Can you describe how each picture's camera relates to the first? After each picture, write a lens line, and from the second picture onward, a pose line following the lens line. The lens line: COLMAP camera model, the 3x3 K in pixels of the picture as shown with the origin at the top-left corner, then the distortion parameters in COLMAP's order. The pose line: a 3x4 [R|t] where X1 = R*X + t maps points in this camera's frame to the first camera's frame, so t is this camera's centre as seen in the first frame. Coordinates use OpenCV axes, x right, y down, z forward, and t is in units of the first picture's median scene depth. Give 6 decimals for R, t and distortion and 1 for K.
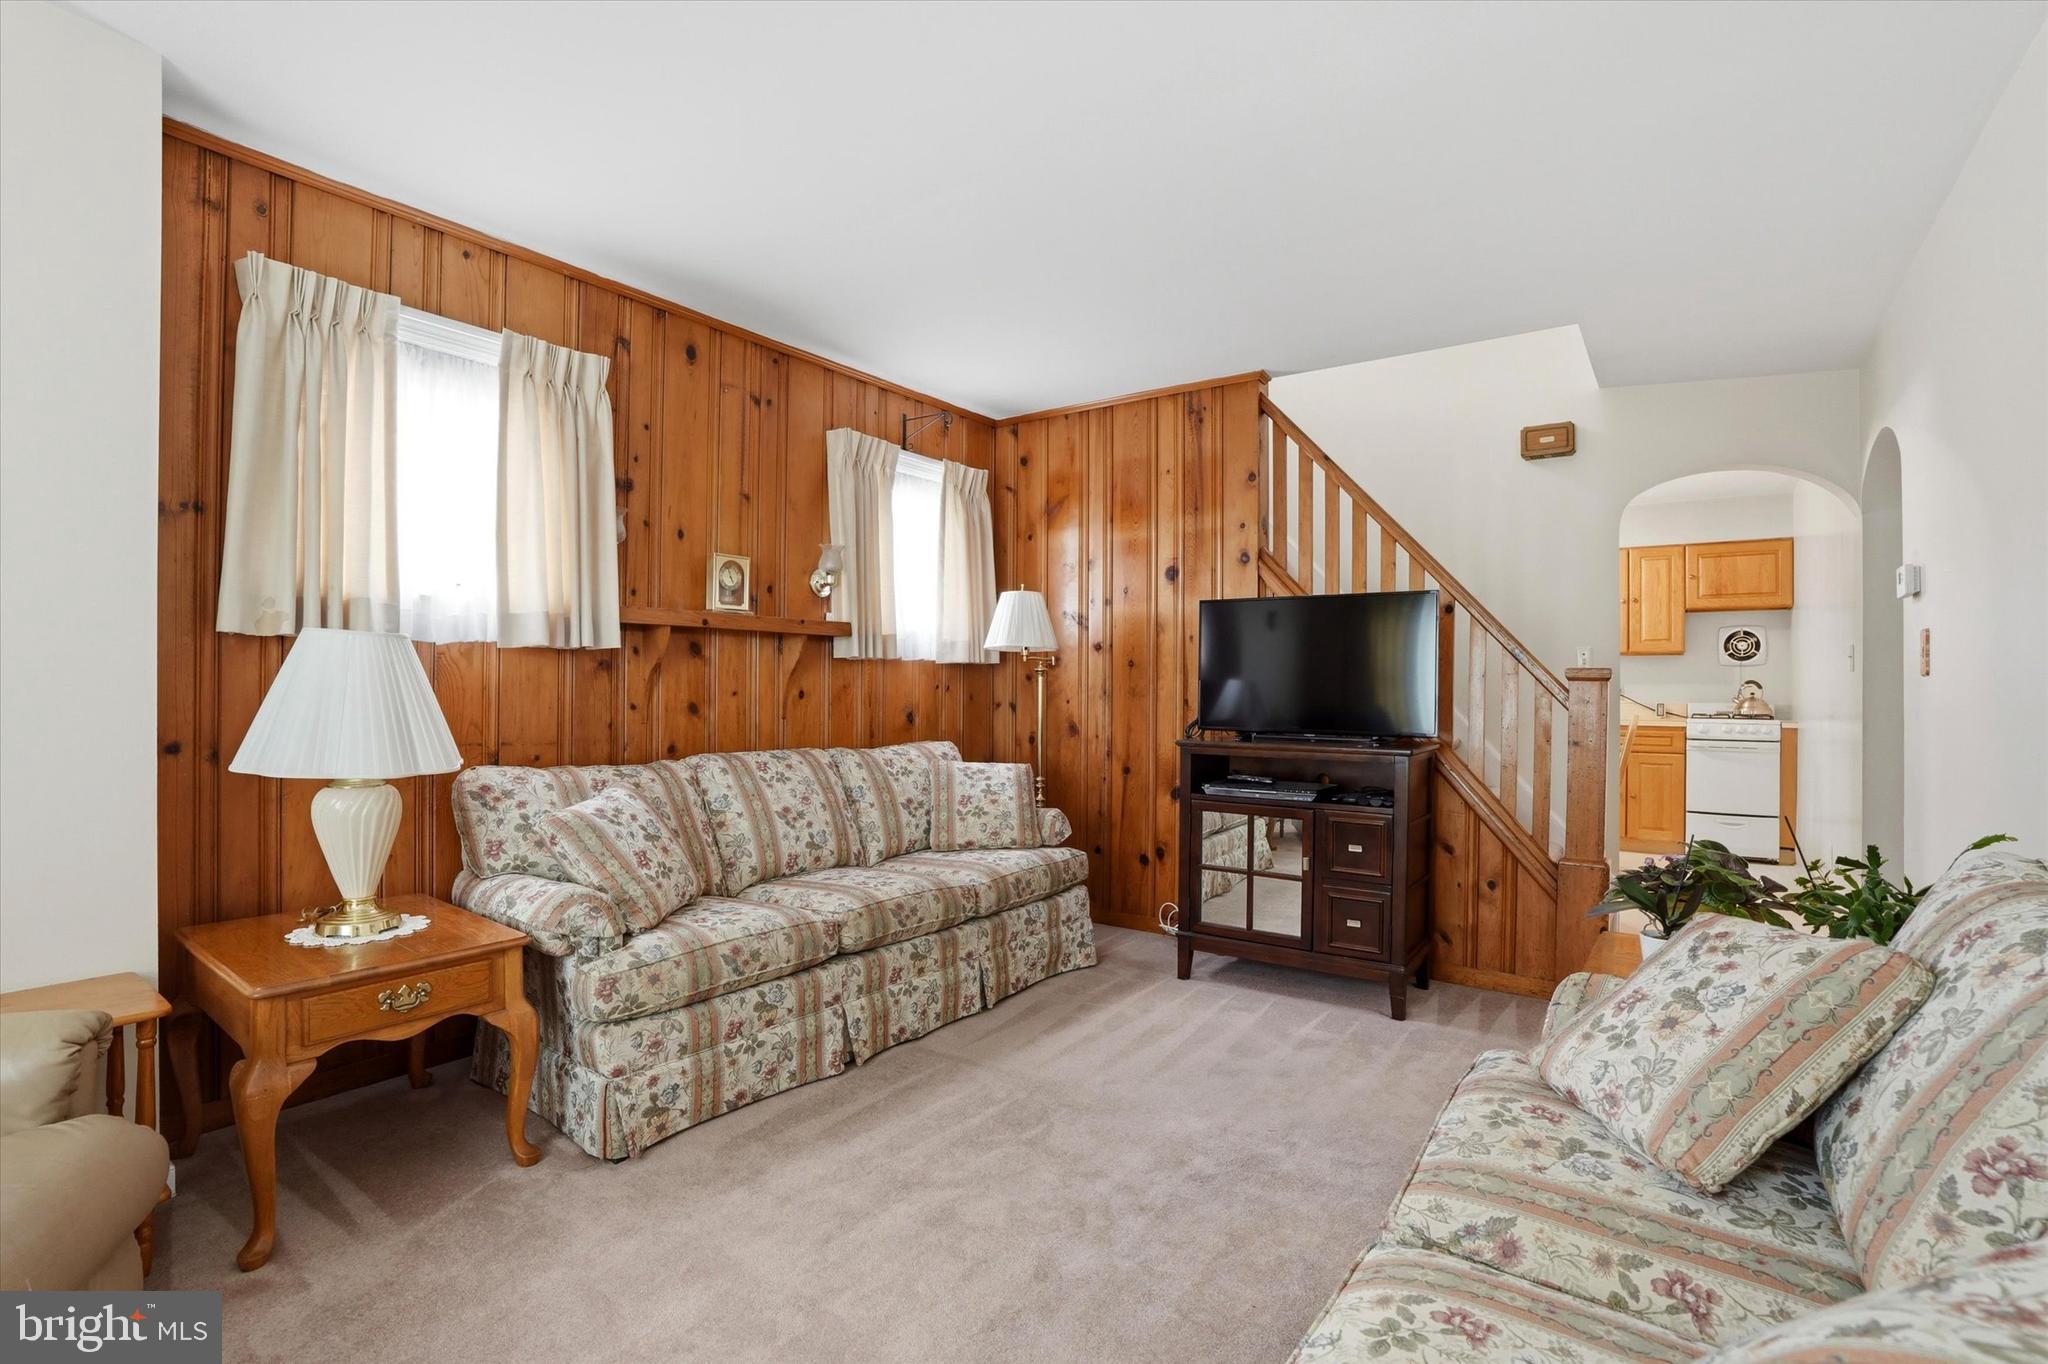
lens RADIAL K [[951.1, 0, 1025.7], [0, 951.1, 679.1], [0, 0, 1]] dist [-0.034958, -0.000071]
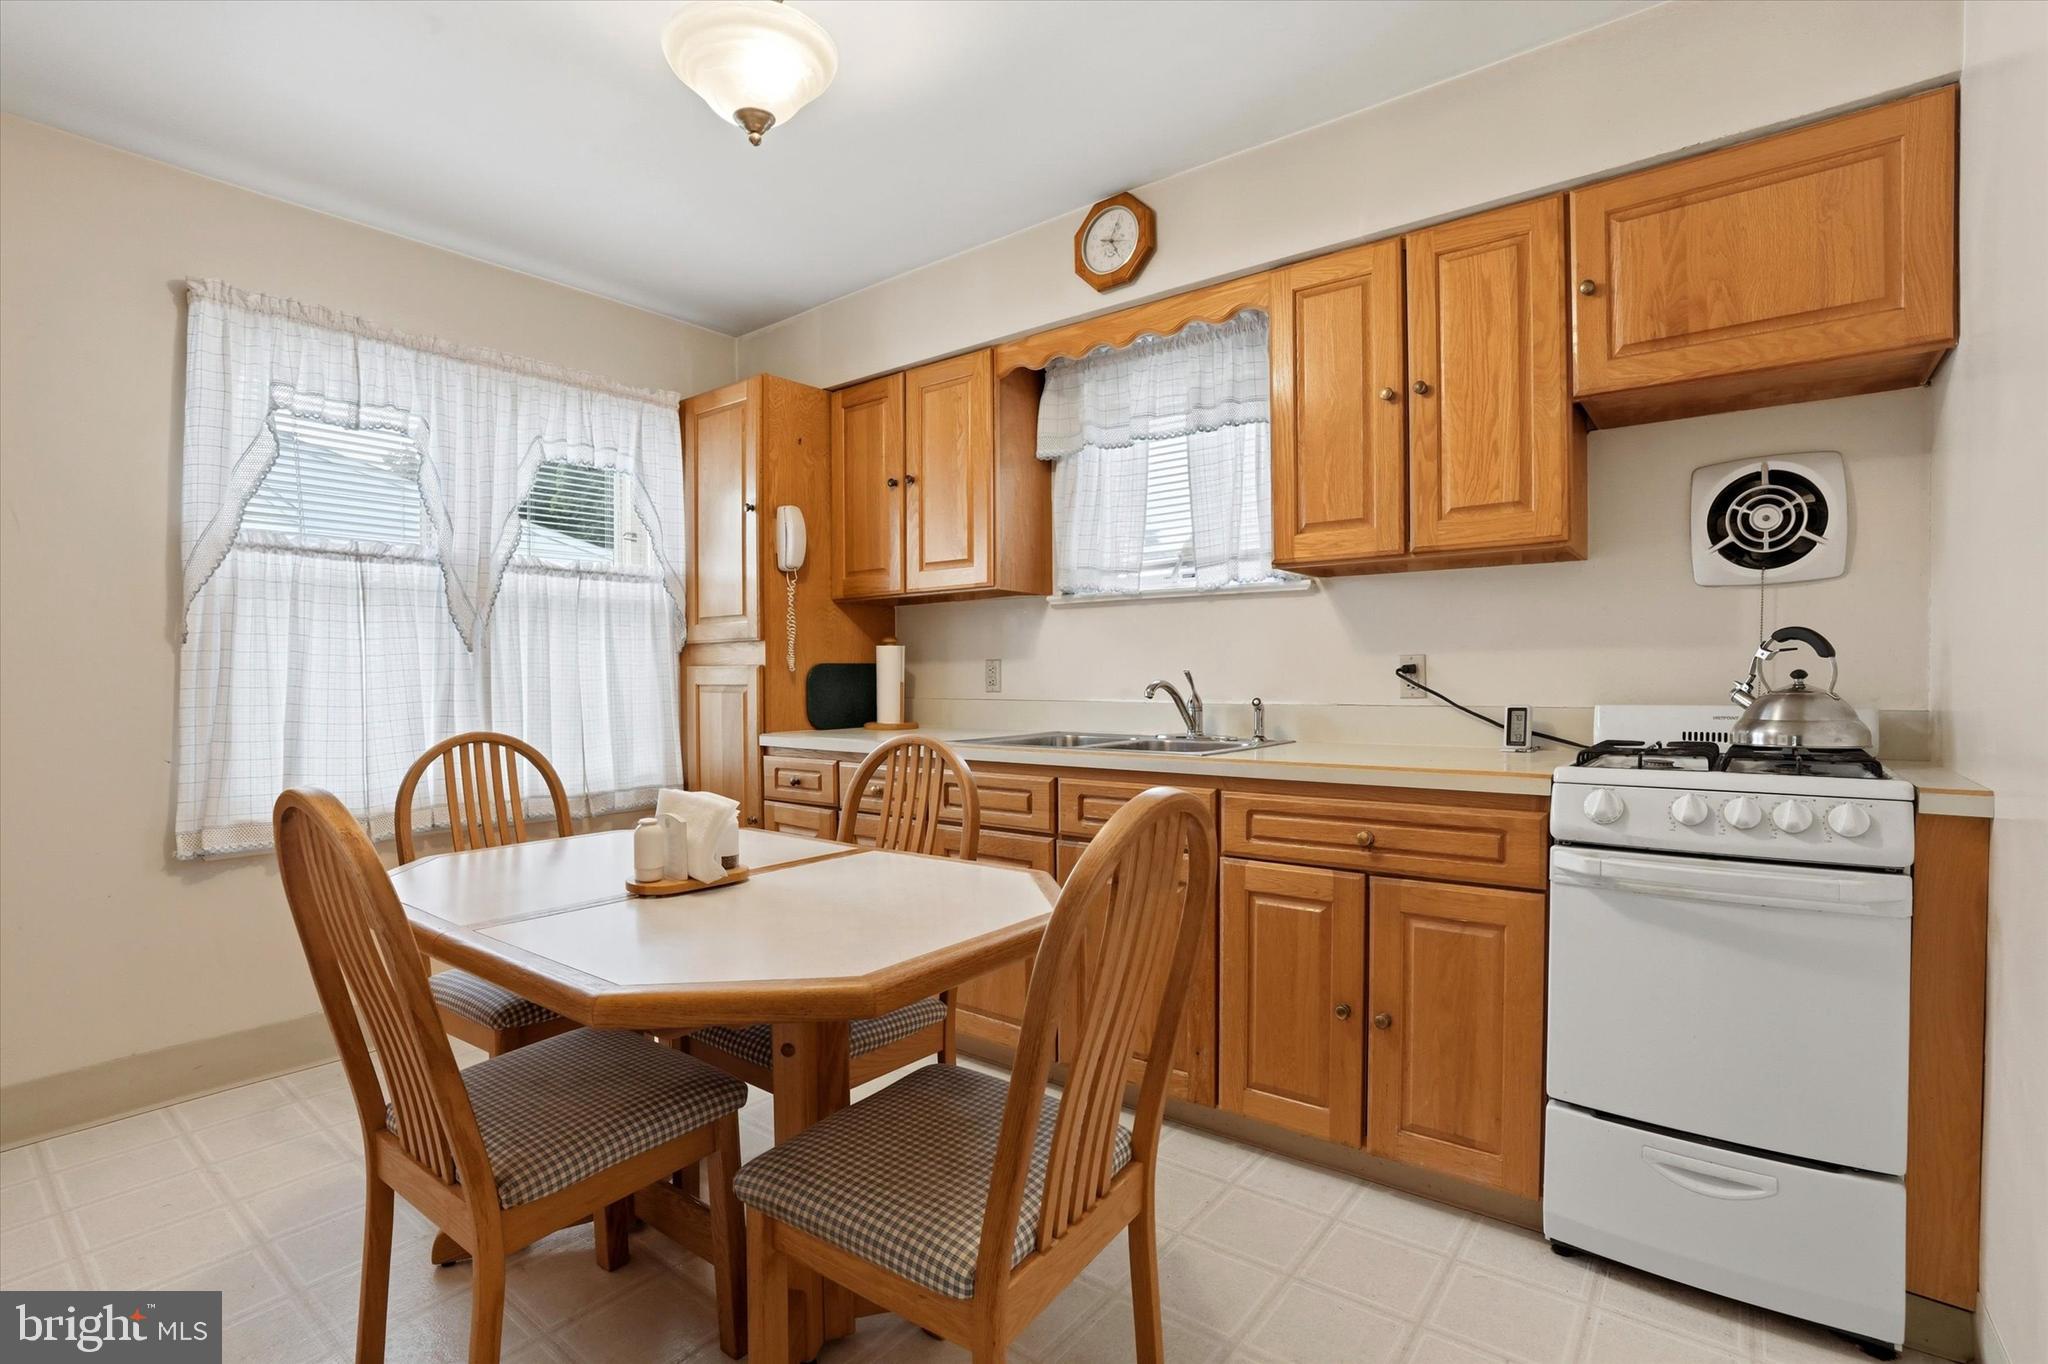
lens RADIAL K [[951.1, 0, 1025.2], [0, 951.1, 689.9], [0, 0, 1]] dist [-0.034958, -0.000071]
pose [[0.998959, -0.009902, -0.044539, 0.553176], [0.010497, 0.999858, 0.013156, 0.014184], [0.044403, -0.013610, 0.998921, 0.701539]]
